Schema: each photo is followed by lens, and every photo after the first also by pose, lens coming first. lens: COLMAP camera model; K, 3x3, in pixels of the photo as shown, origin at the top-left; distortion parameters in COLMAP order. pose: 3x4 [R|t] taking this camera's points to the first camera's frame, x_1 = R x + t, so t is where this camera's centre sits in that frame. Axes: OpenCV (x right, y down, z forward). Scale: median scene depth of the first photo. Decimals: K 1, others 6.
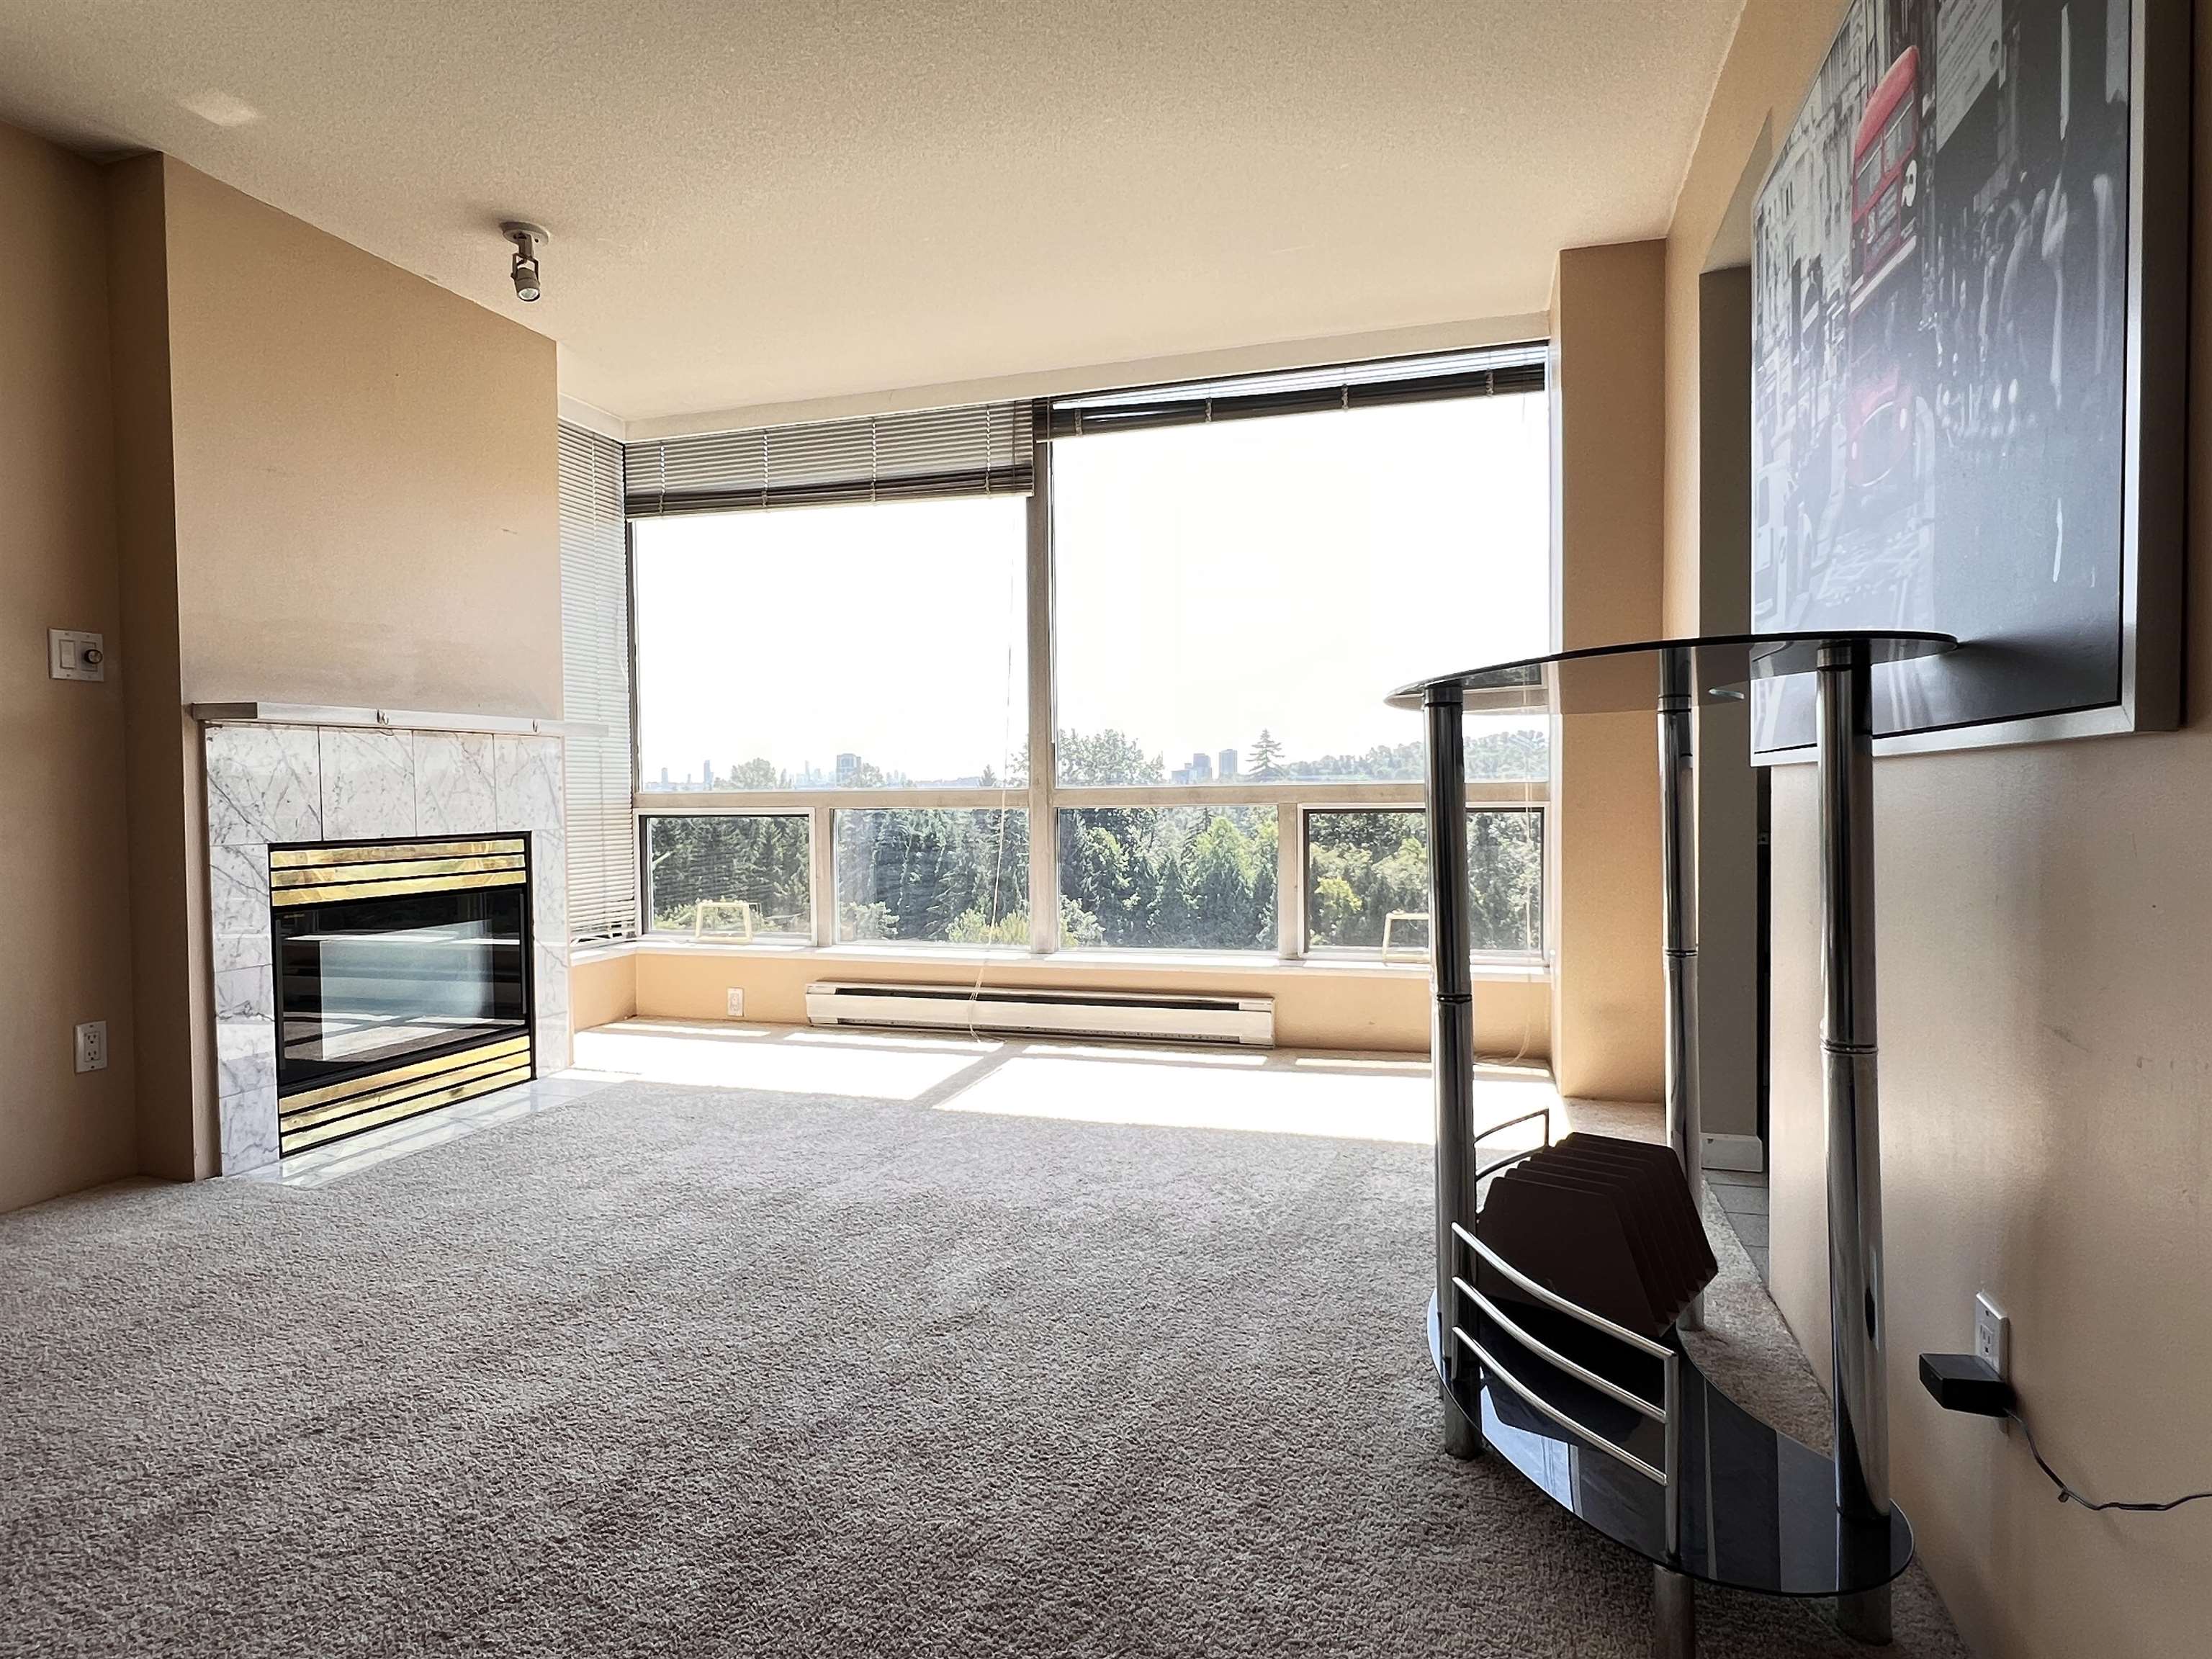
lens RADIAL K [[1254.9, 0, 1095.4], [0, 1254.9, 825.7], [0, 0, 1]] dist [-0.001067, -0.001354]
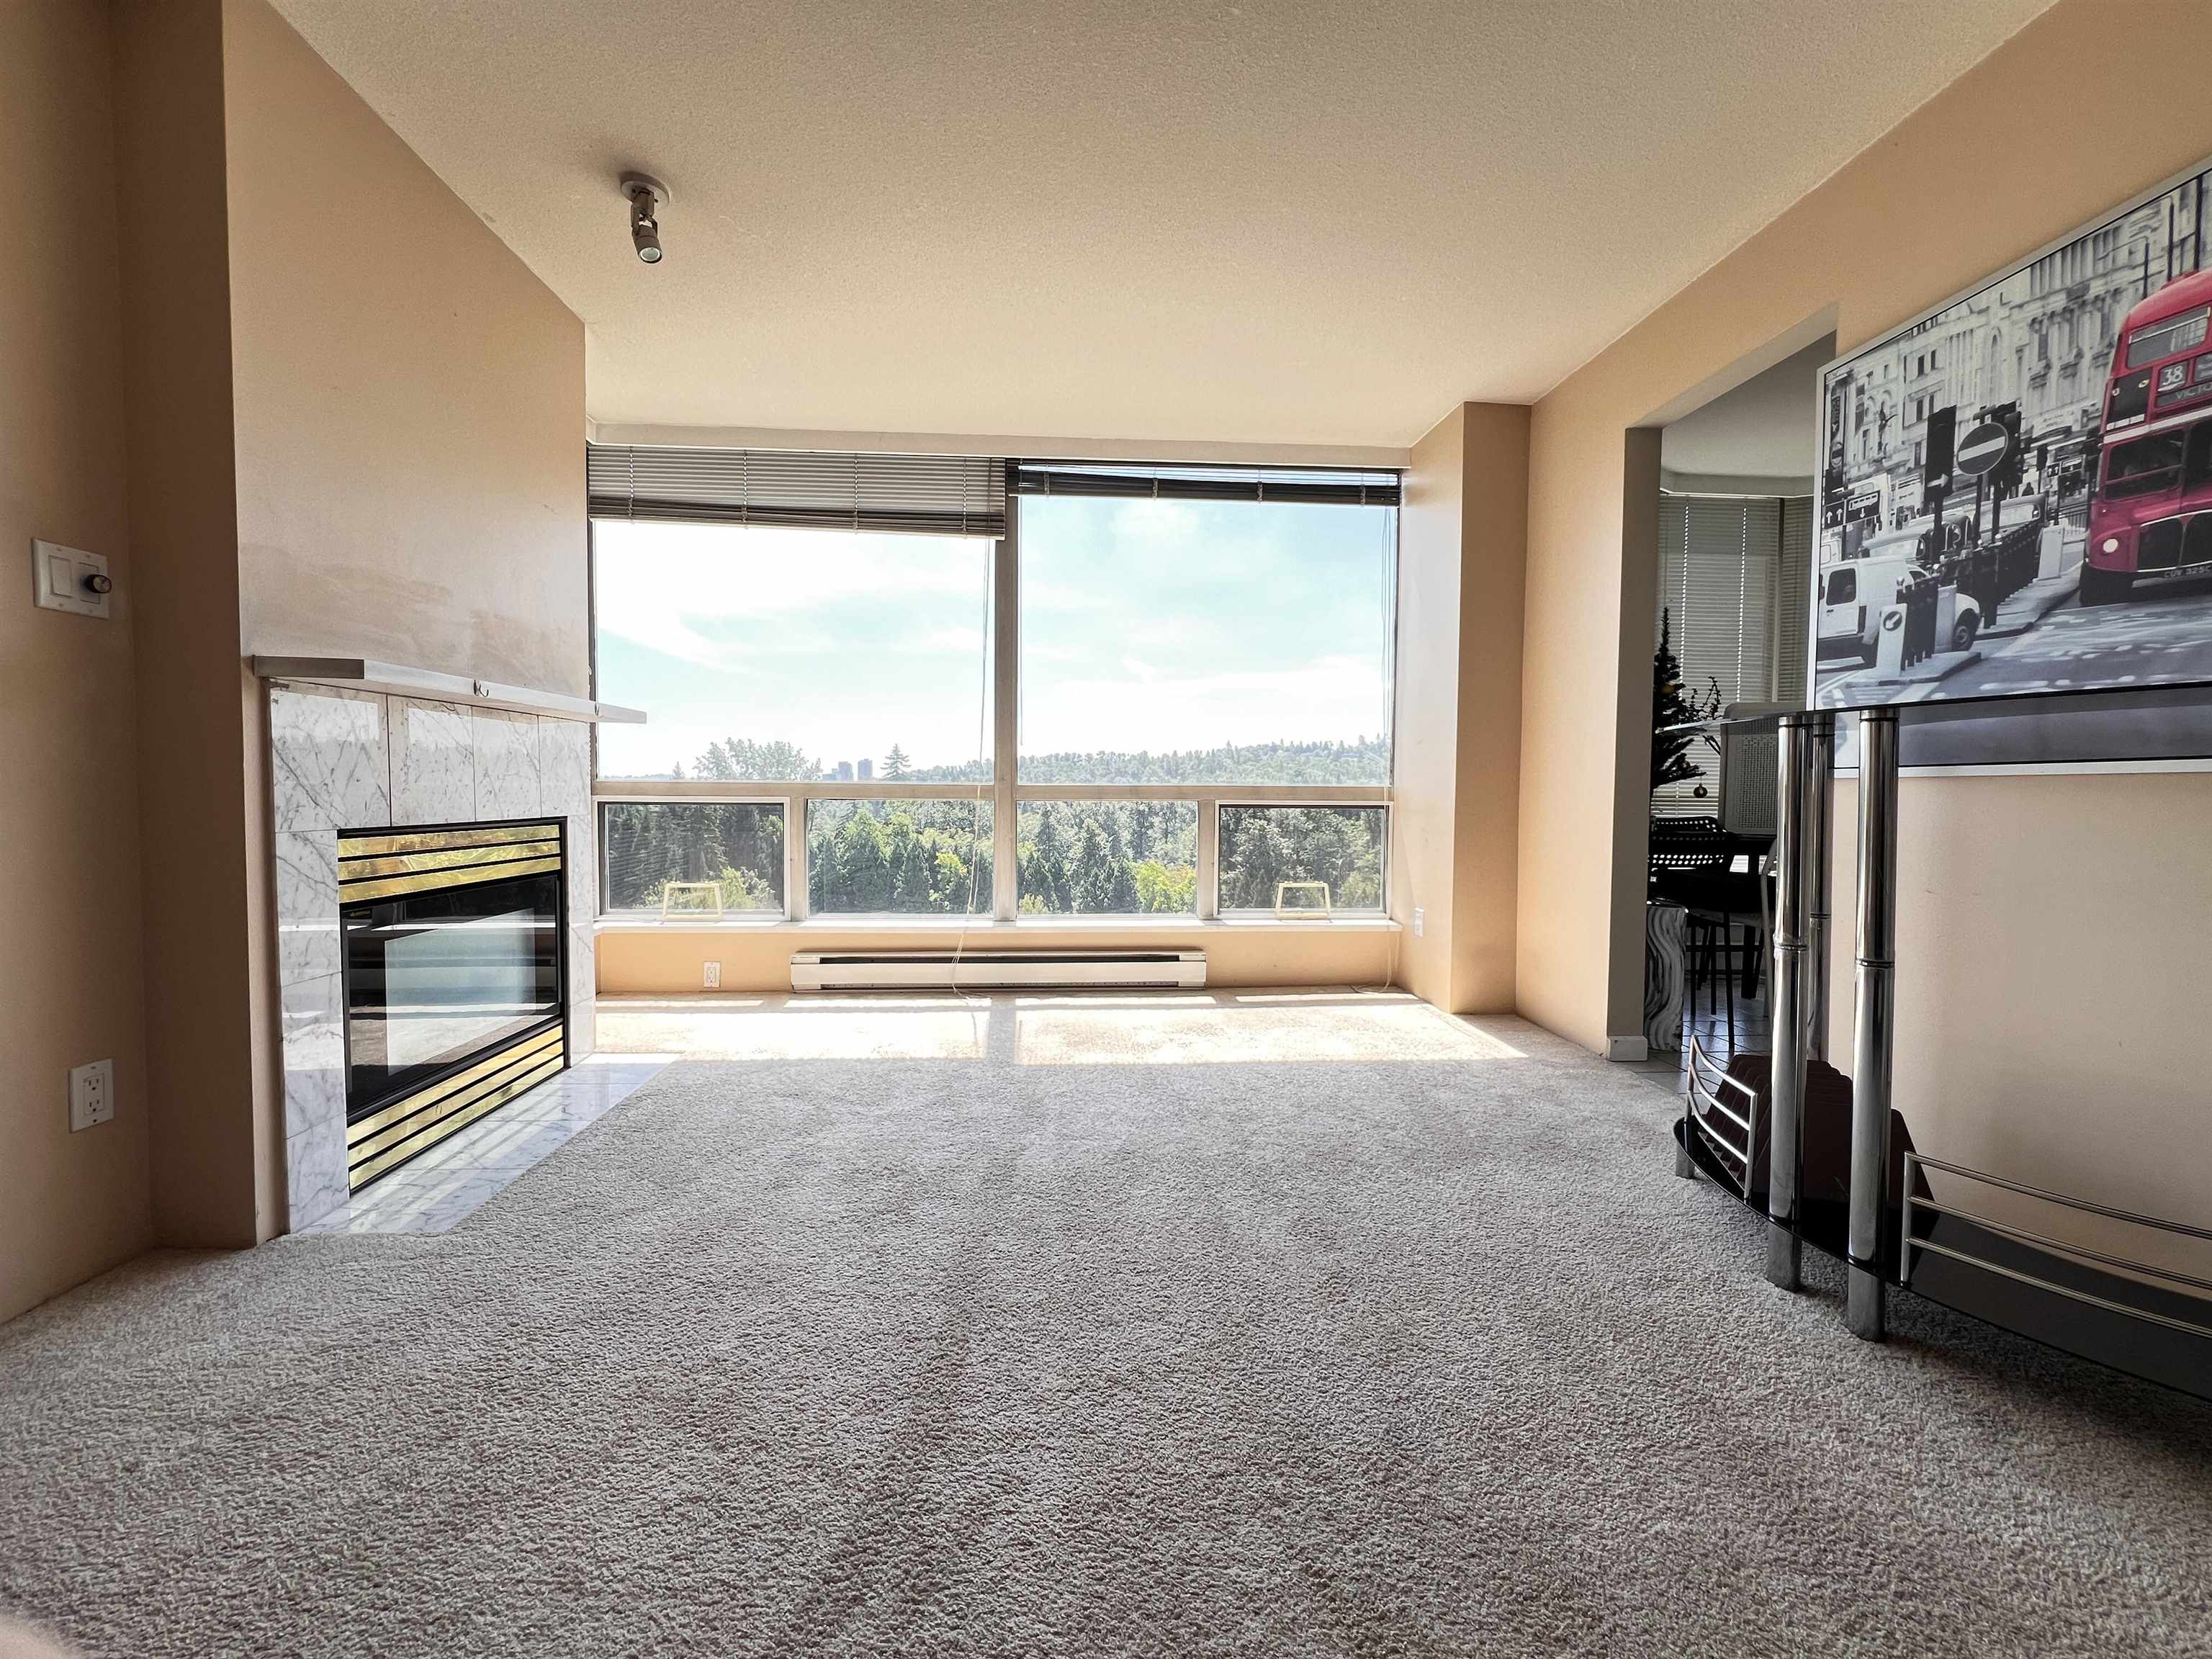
lens RADIAL K [[885.3, 0, 1099.7], [0, 885.3, 824.5], [0, 0, 1]] dist [-0.000800, -0.000099]
pose [[0.934052, 0.005085, 0.357101, -0.306759], [-0.008610, 0.999929, 0.008283, 0.001129], [-0.357034, -0.010811, 0.934029, 0.202308]]
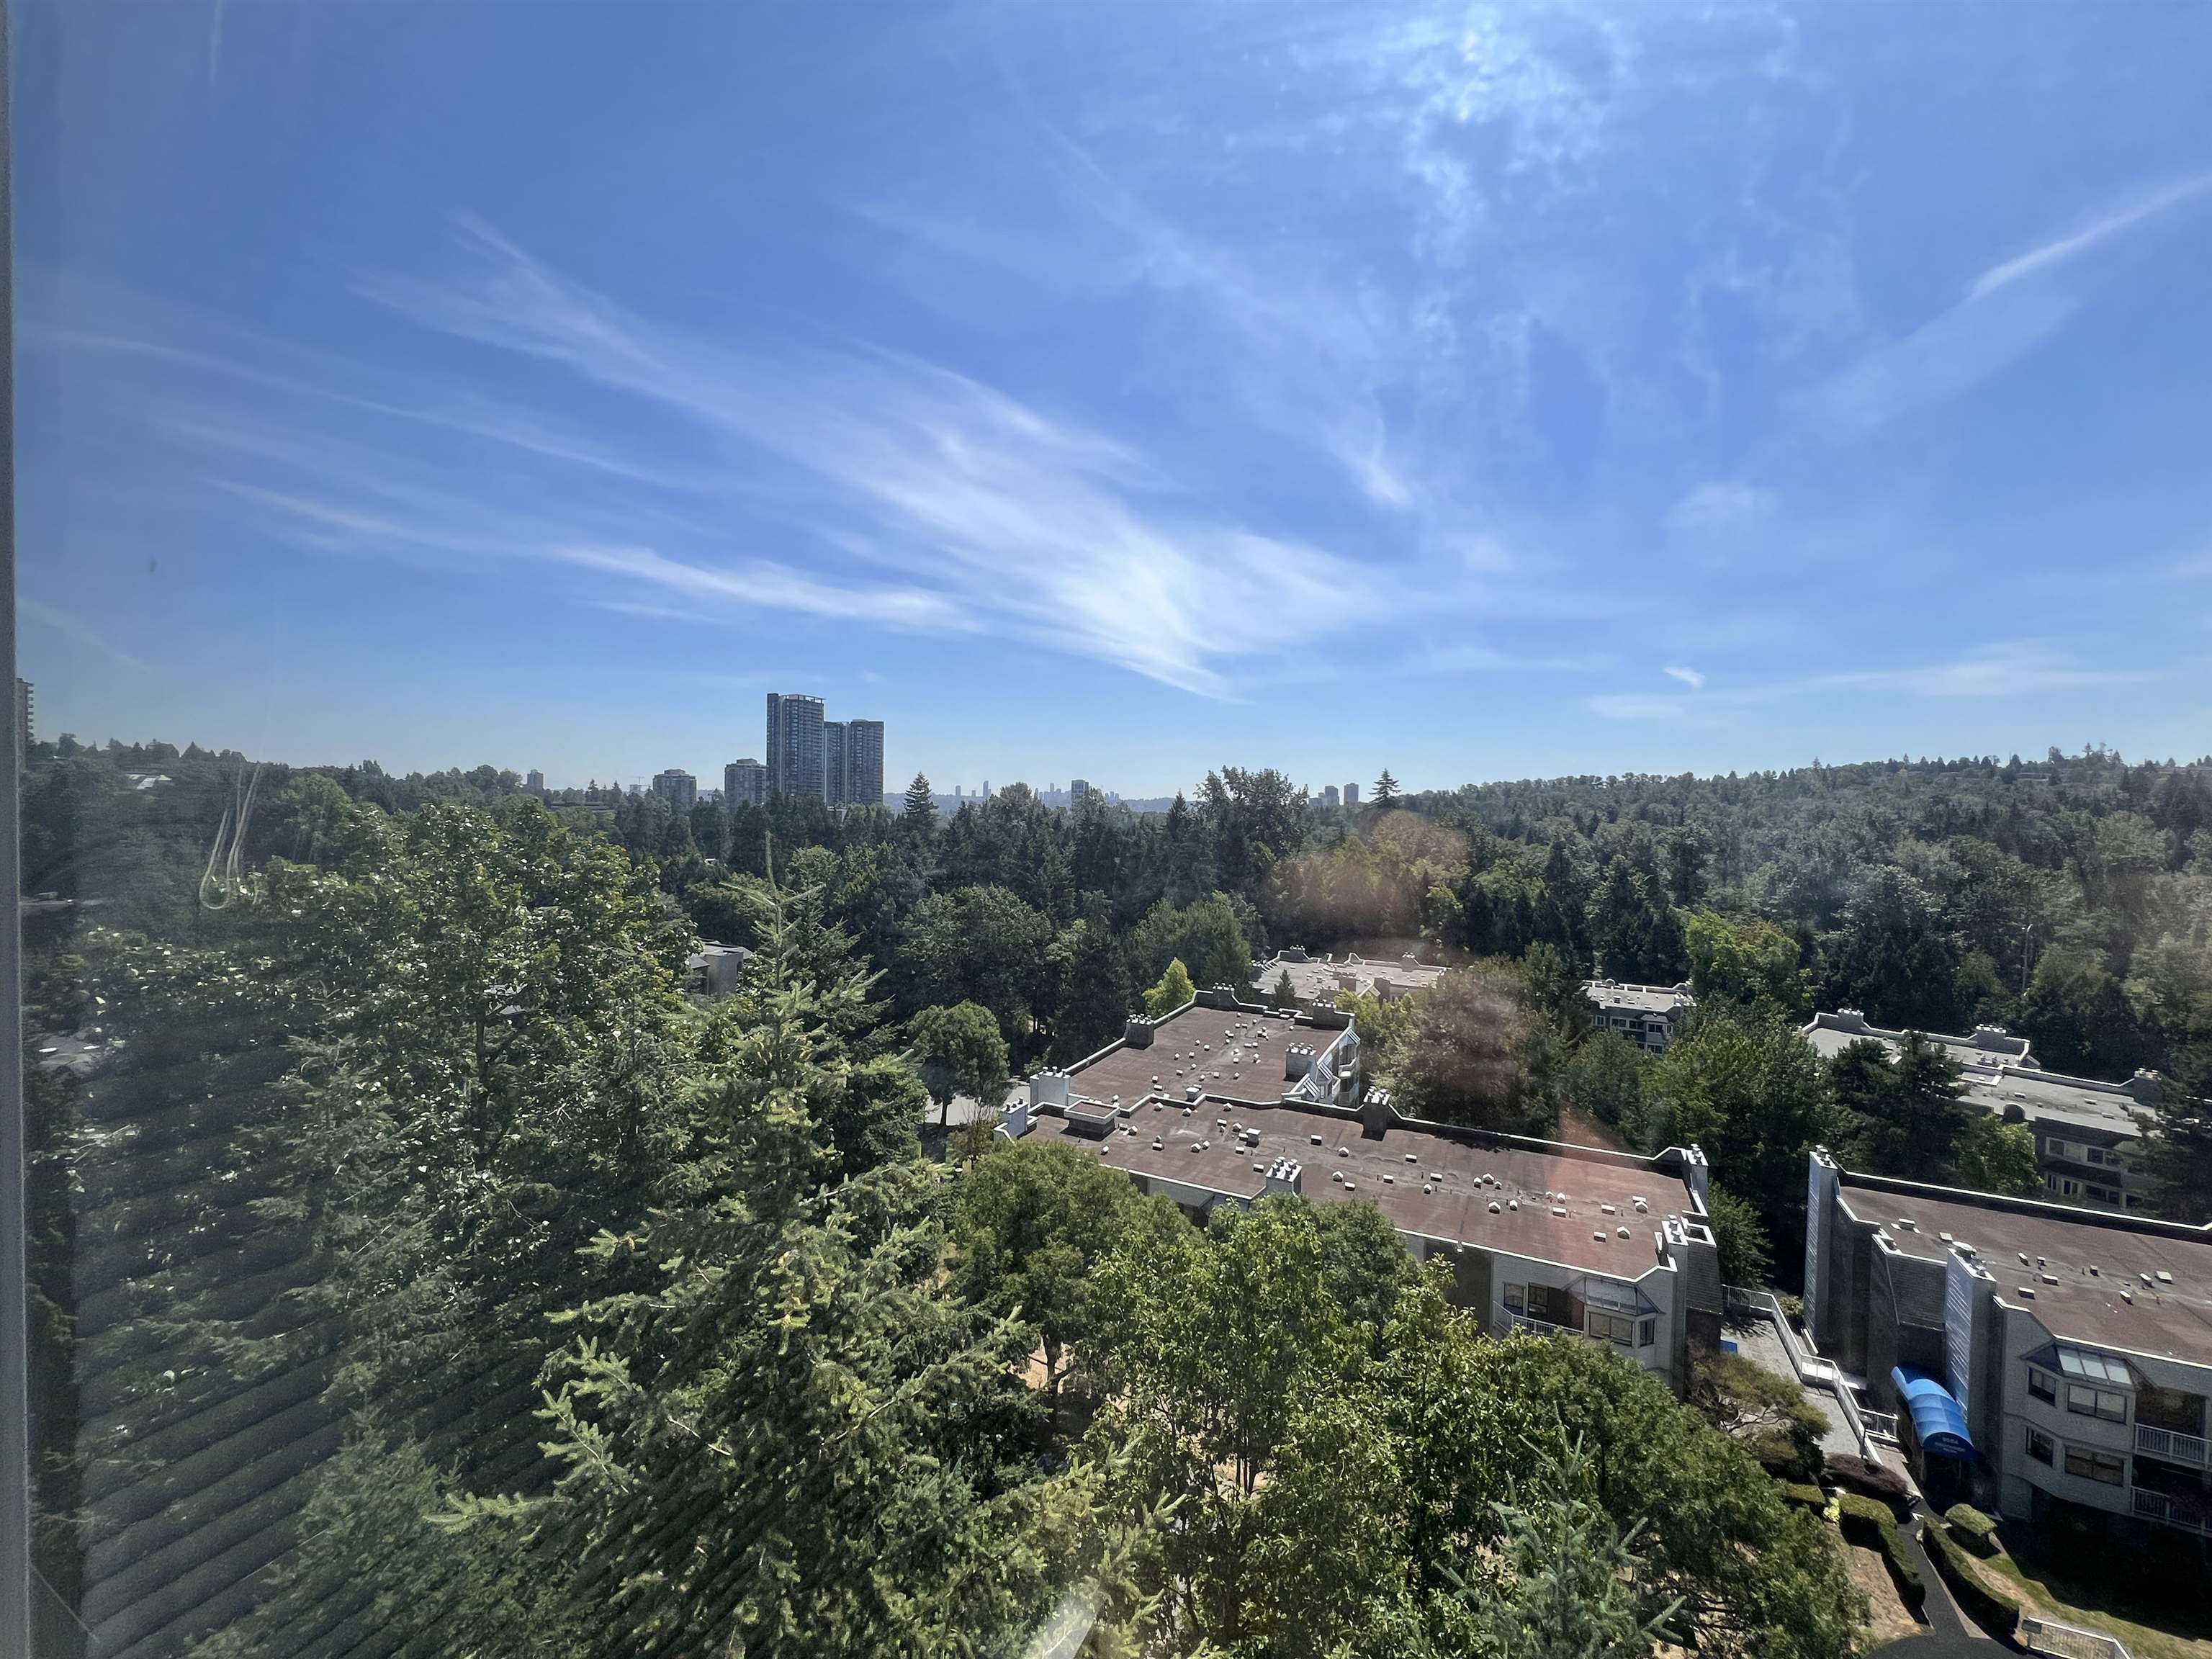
lens RADIAL K [[885.3, 0, 1103.3], [0, 885.3, 821.0], [0, 0, 1]] dist [-0.000800, -0.000099]
pose [[0.985508, 0.033847, -0.166218, -0.302592], [-0.036128, 0.999290, -0.010717, -0.166232], [0.165737, 0.016567, 0.986031, 1.360583]]
